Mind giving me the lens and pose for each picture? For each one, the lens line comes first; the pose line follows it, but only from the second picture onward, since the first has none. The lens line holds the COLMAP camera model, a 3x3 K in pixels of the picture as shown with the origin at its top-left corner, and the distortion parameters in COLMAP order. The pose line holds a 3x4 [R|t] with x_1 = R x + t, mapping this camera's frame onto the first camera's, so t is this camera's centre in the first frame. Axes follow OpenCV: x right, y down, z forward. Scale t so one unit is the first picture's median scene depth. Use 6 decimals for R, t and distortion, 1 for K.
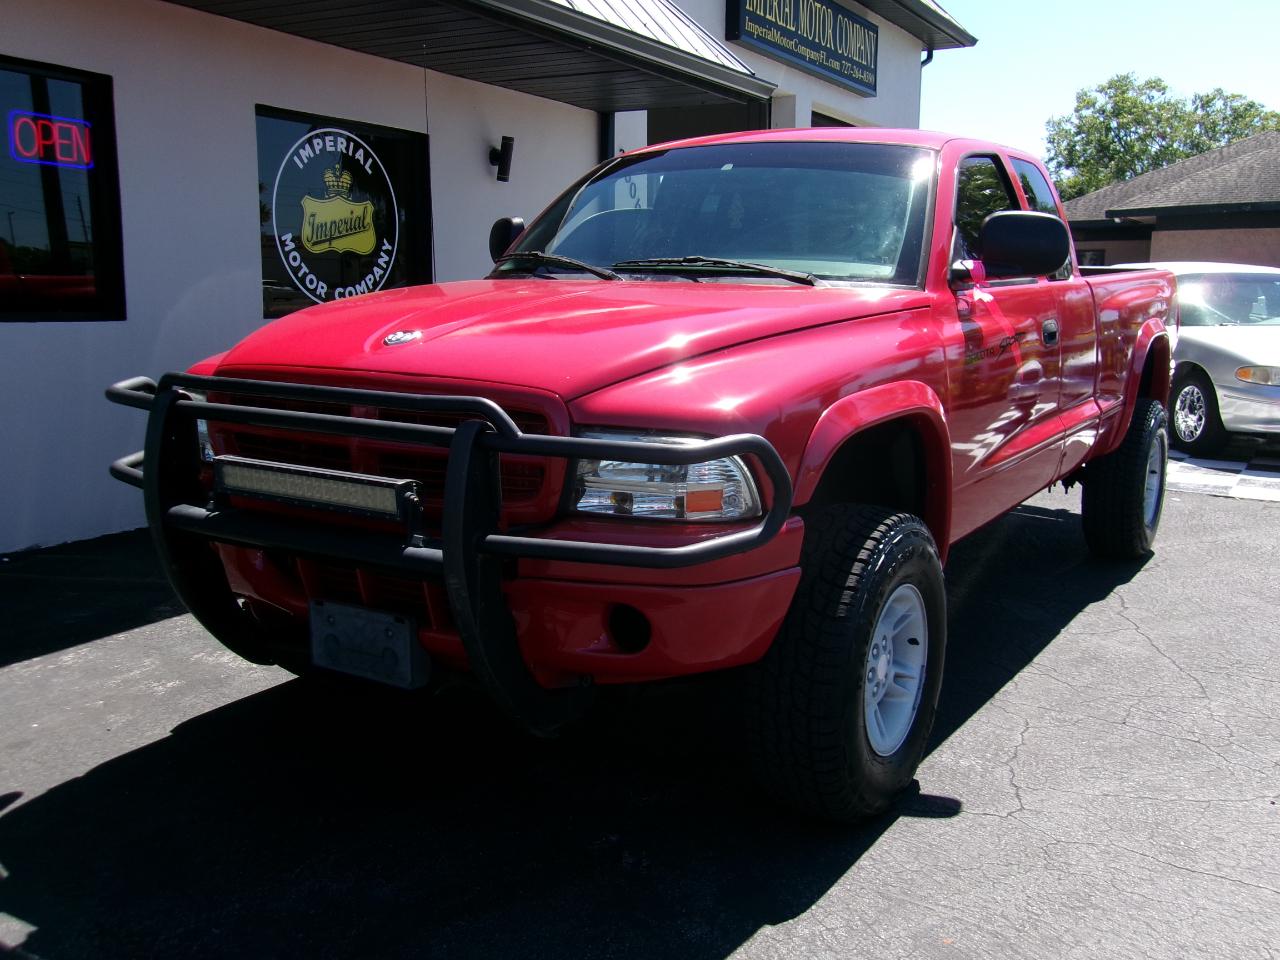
lens RADIAL K [[1245.3, 0, 640.9], [0, 1245.3, 475.4], [0, 0, 1]] dist [-0.001200, 0.101471]
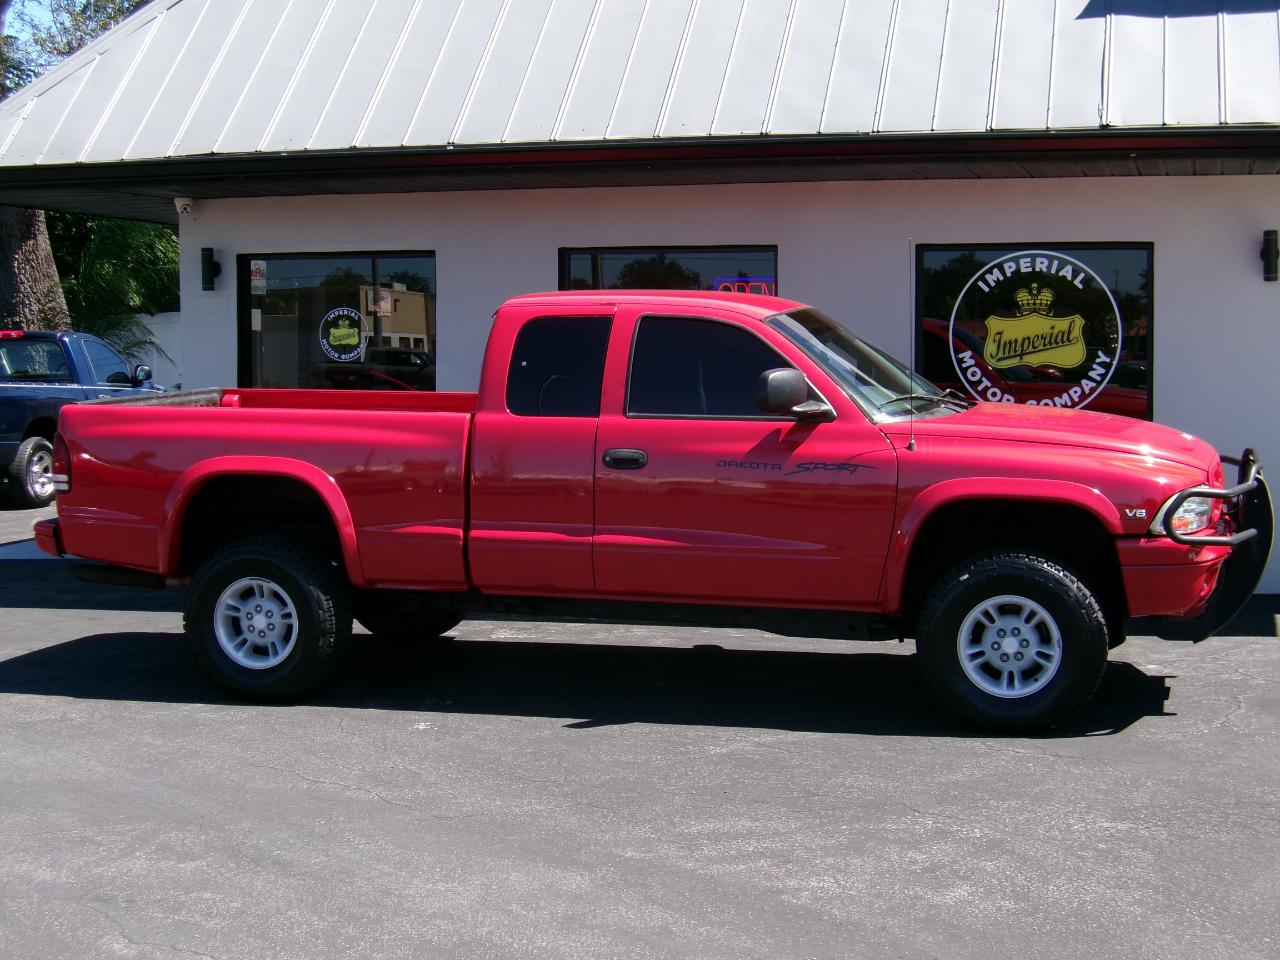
lens RADIAL K [[1975.2, 0, 621.6], [0, 1975.2, 476.8], [0, 0, 1]] dist [-0.117446, -0.008179]
pose [[0.242691, 0.056798, -0.968440, 1.290166], [-0.138238, 0.990122, 0.023428, -0.081334], [0.960204, 0.128189, 0.248145, 0.286312]]
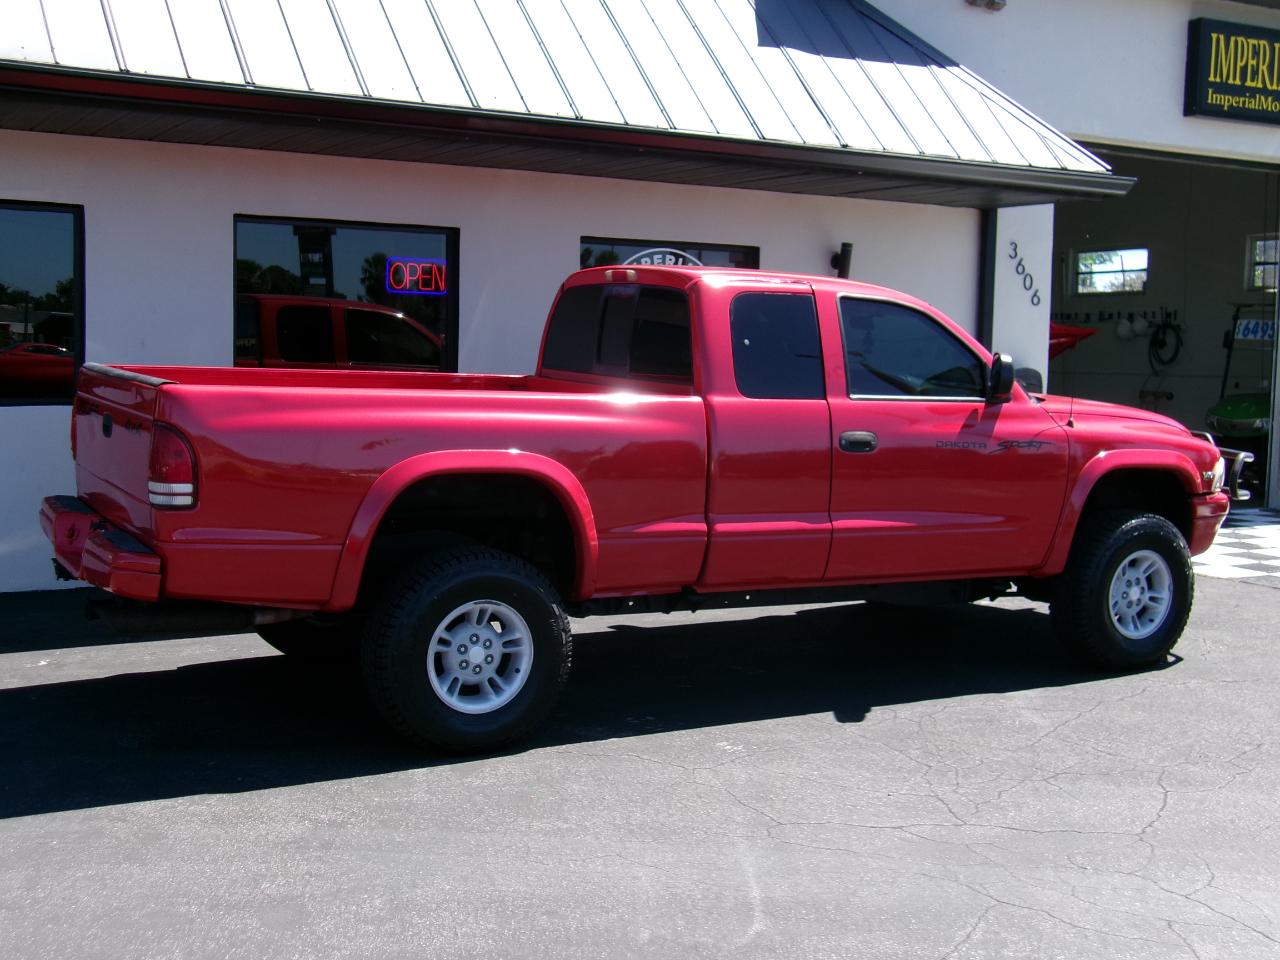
lens RADIAL K [[1572.5, 0, 634.6], [0, 1572.5, 475.3], [0, 0, 1]] dist [-0.016197, 0.046414]
pose [[0.860994, 0.051043, -0.506048, 0.499834], [-0.088279, 0.994848, -0.049852, 0.012793], [0.500896, 0.087596, 0.861064, -0.279039]]
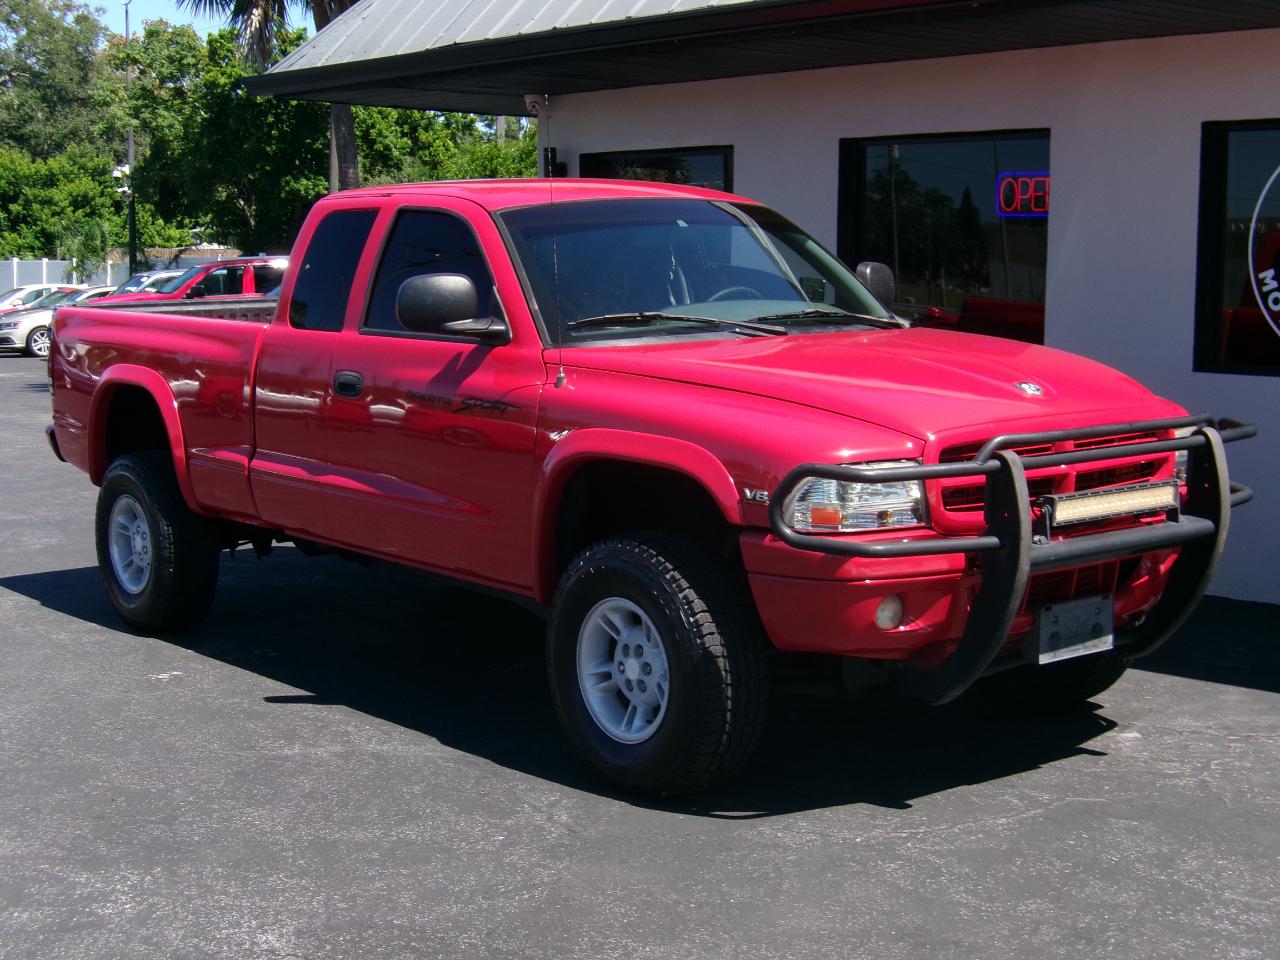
lens RADIAL K [[1967.8, 0, 640.0], [0, 1967.8, 480.0], [0, 0, 1]] dist [-0.102661, -0.034777]
pose [[-0.356669, 0.089781, -0.929907, 0.992257], [-0.149537, 0.977051, 0.151689, -0.185792], [0.922185, 0.193159, -0.335058, 1.044211]]
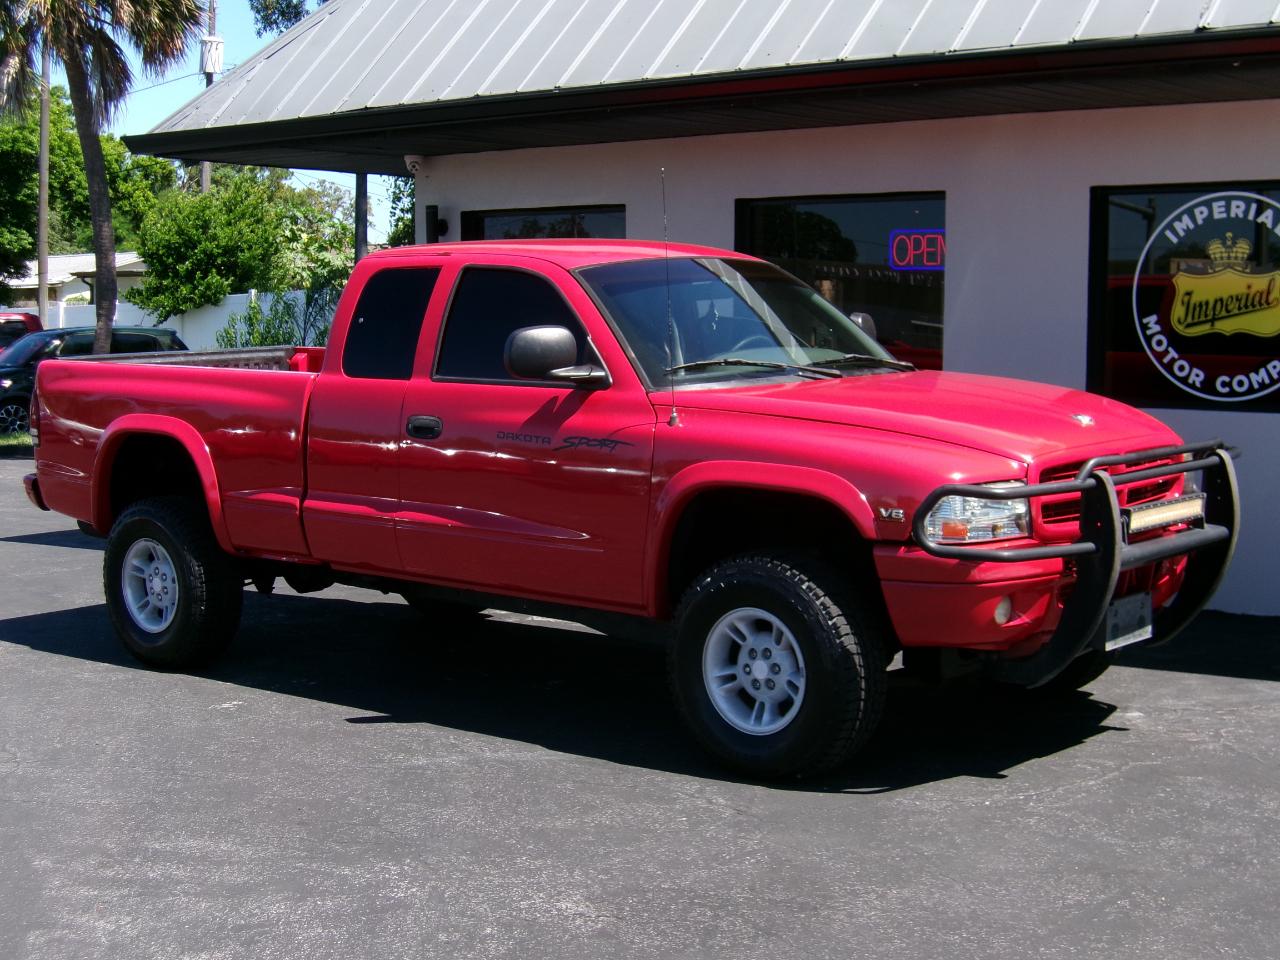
lens RADIAL K [[1967.8, 0, 640.0], [0, 1967.8, 480.0], [0, 0, 1]] dist [-0.102661, -0.034777]
pose [[-0.183217, 0.072917, -0.980365, 1.155762], [-0.149388, 0.983599, 0.101076, -0.160102], [0.971656, 0.164974, -0.169319, 0.875550]]
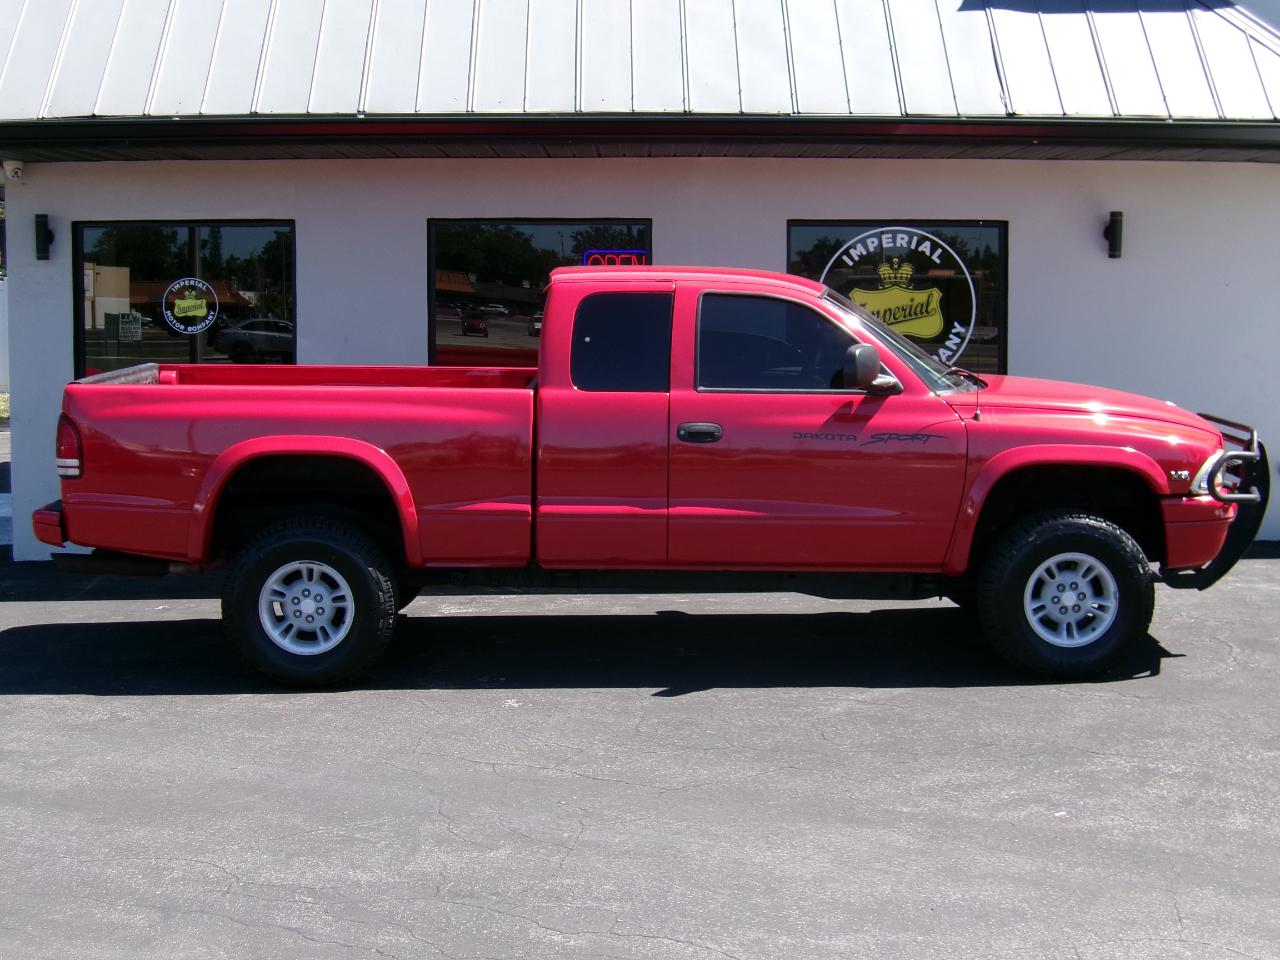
lens RADIAL K [[1979.1, 0, 625.4], [0, 1979.1, 480.8], [0, 0, 1]] dist [-0.115549, -0.057937]
pose [[0.504263, 0.068869, -0.860800, 1.169542], [-0.121943, 0.992505, 0.007970, -0.039207], [0.854897, 0.100950, 0.508881, -0.073952]]
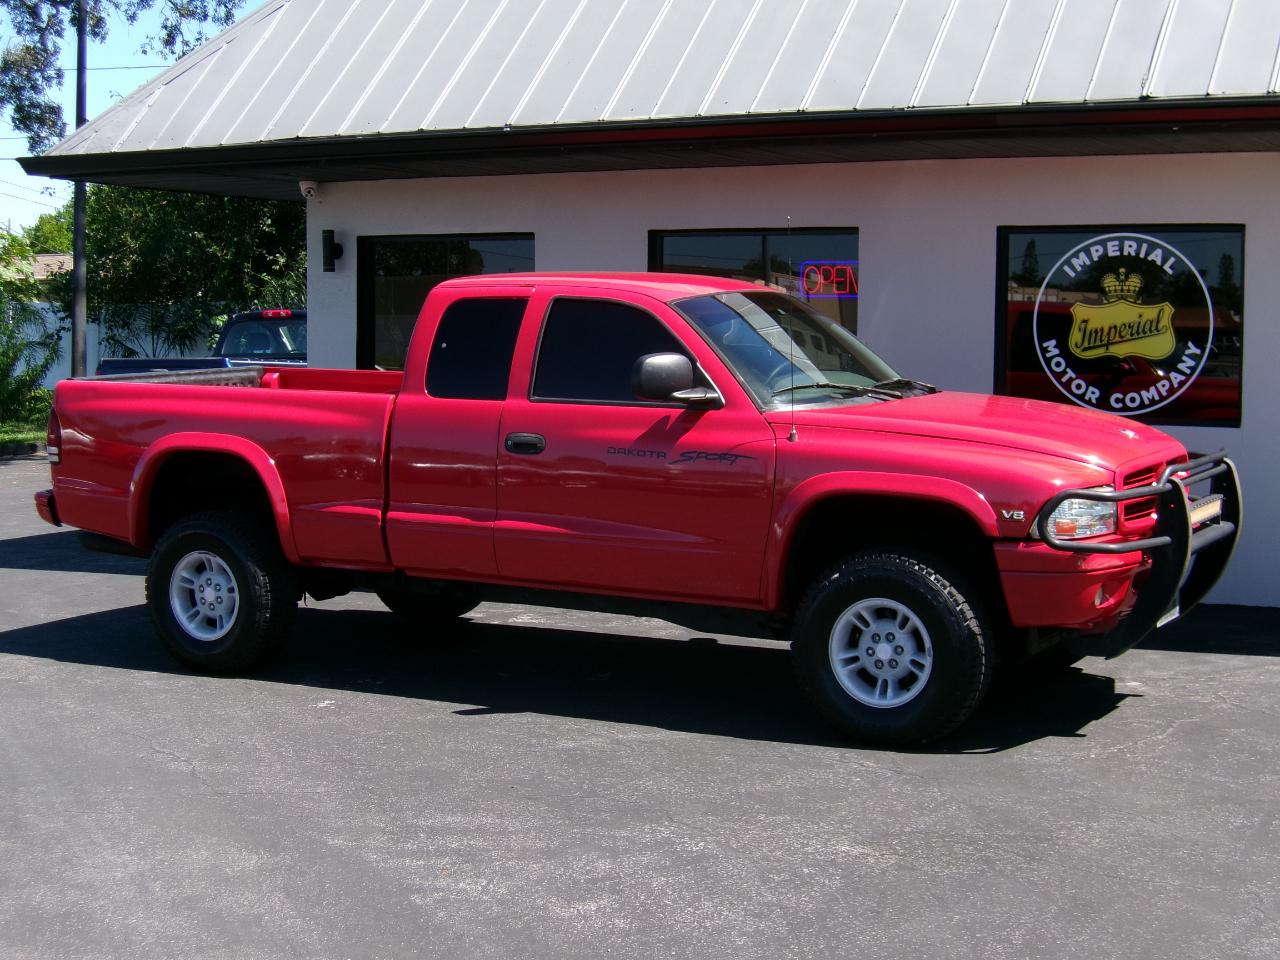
lens RADIAL K [[1975.2, 0, 621.6], [0, 1975.2, 476.8], [0, 0, 1]] dist [-0.117446, -0.008179]
pose [[0.012692, 0.066832, -0.997684, 1.305272], [-0.154730, 0.985877, 0.064073, -0.128435], [0.987875, 0.153558, 0.022853, 0.613322]]
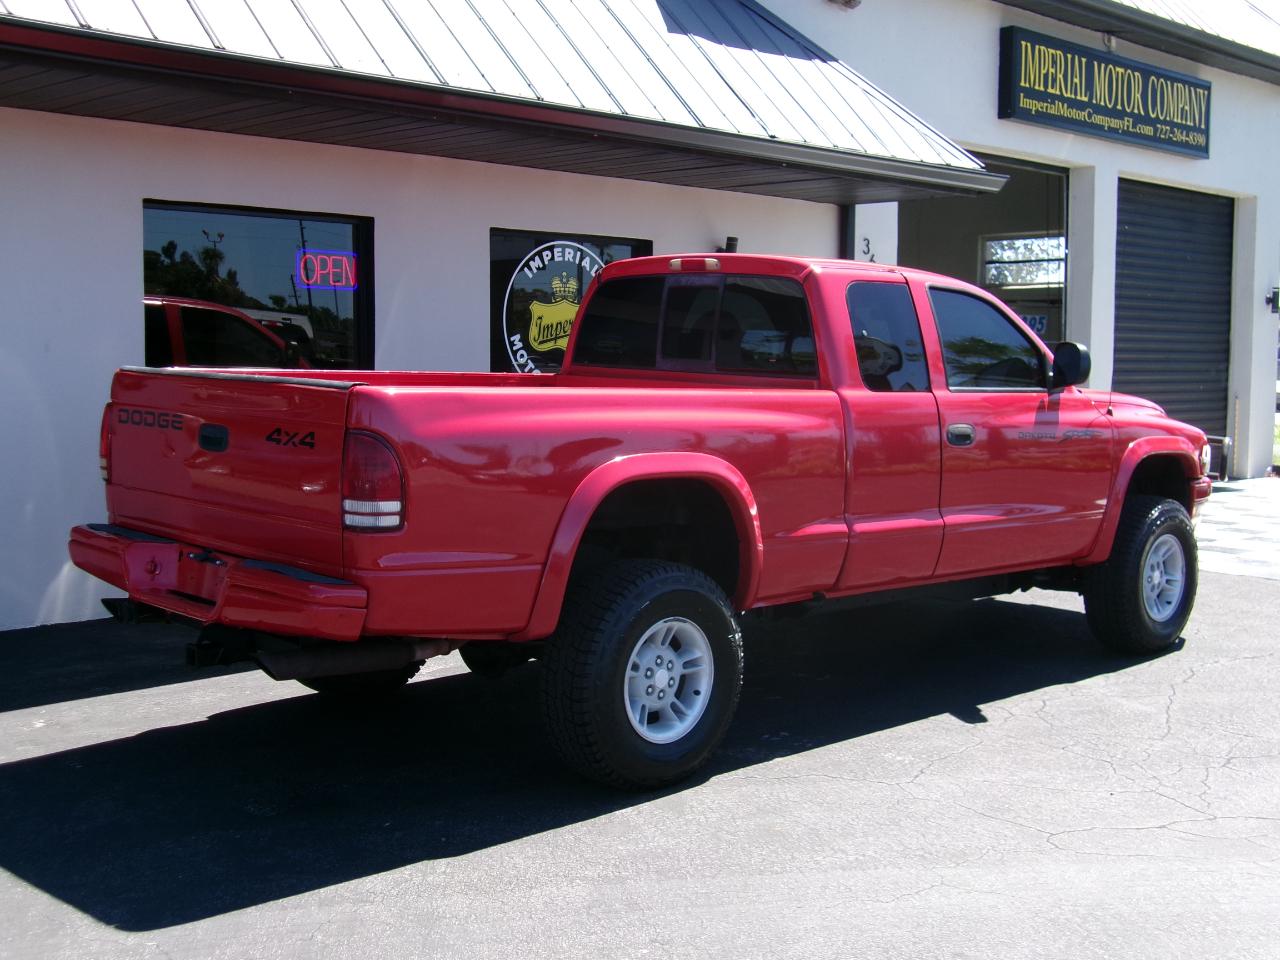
lens RADIAL K [[1572.5, 0, 634.6], [0, 1572.5, 475.3], [0, 0, 1]] dist [-0.016197, 0.046414]
pose [[0.961571, 0.019457, -0.273866, 0.211710], [-0.039669, 0.996865, -0.068462, 0.027700], [0.271675, 0.076695, 0.959328, -0.332087]]
